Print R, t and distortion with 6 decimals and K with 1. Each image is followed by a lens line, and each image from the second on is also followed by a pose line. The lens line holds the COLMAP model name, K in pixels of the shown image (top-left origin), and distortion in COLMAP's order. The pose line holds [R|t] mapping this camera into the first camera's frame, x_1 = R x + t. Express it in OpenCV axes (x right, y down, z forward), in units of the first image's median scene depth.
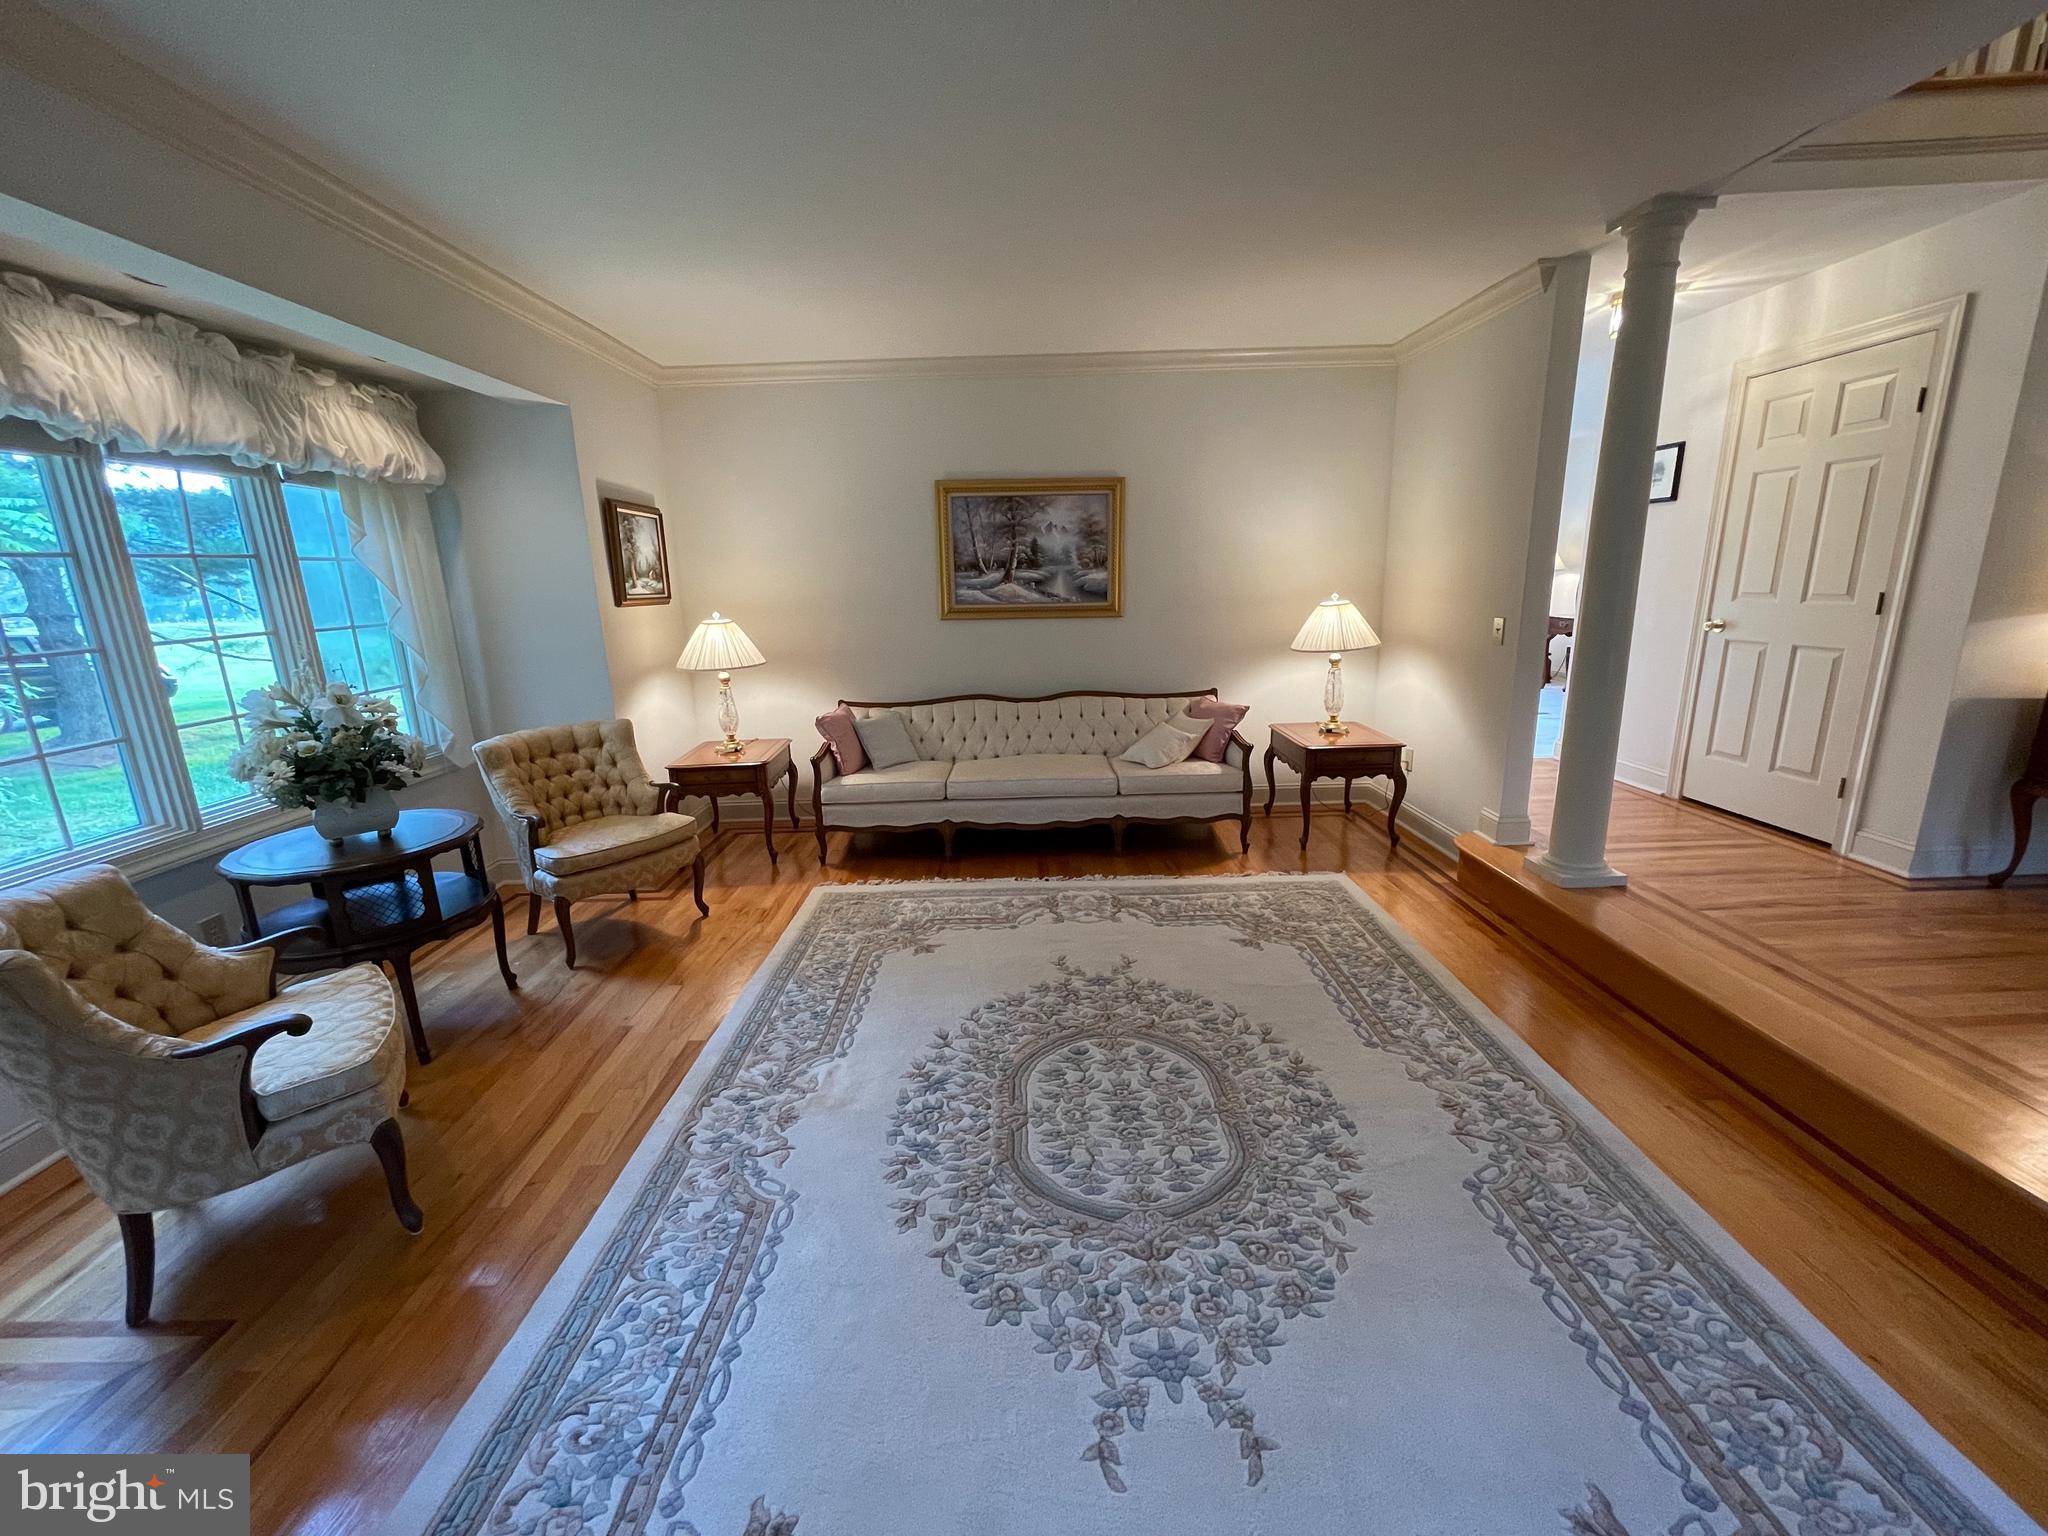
lens RADIAL K [[819.9, 0, 1013.8], [0, 819.9, 766.3], [0, 0, 1]] dist [0.001702, 0.000455]
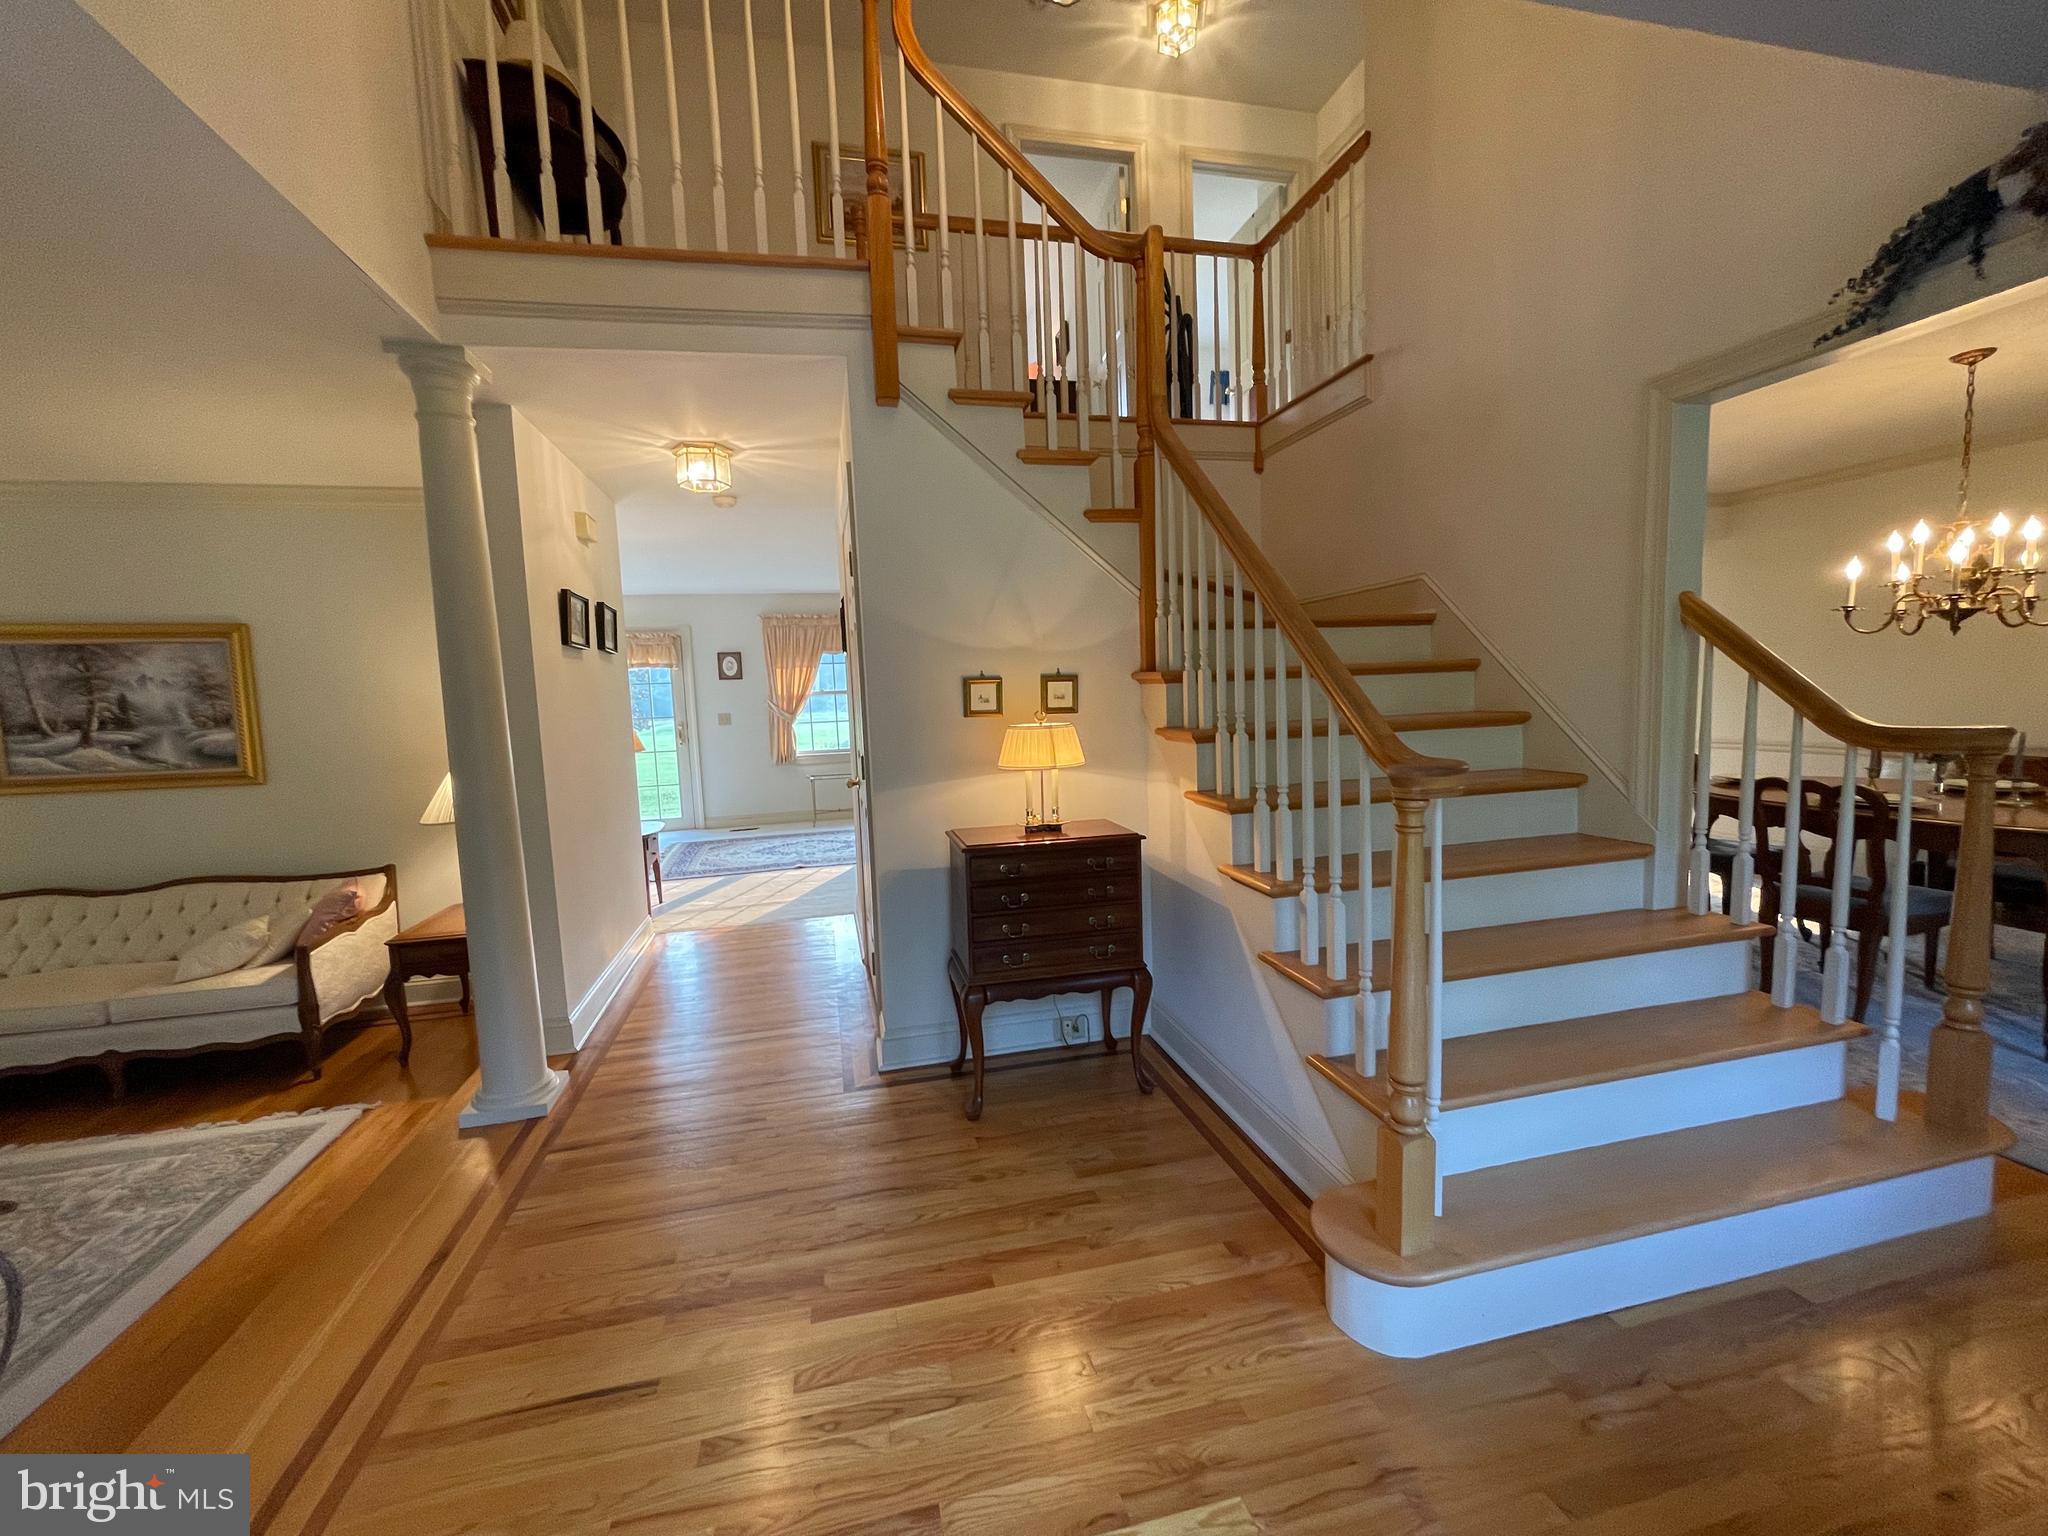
lens RADIAL K [[819.9, 0, 1013.8], [0, 819.9, 766.3], [0, 0, 1]] dist [0.001702, 0.000455]
pose [[0.975557, -0.026660, 0.218122, 0.708059], [0.059499, 0.987582, -0.145400, -0.035898], [-0.211537, 0.154824, 0.965029, 0.038156]]
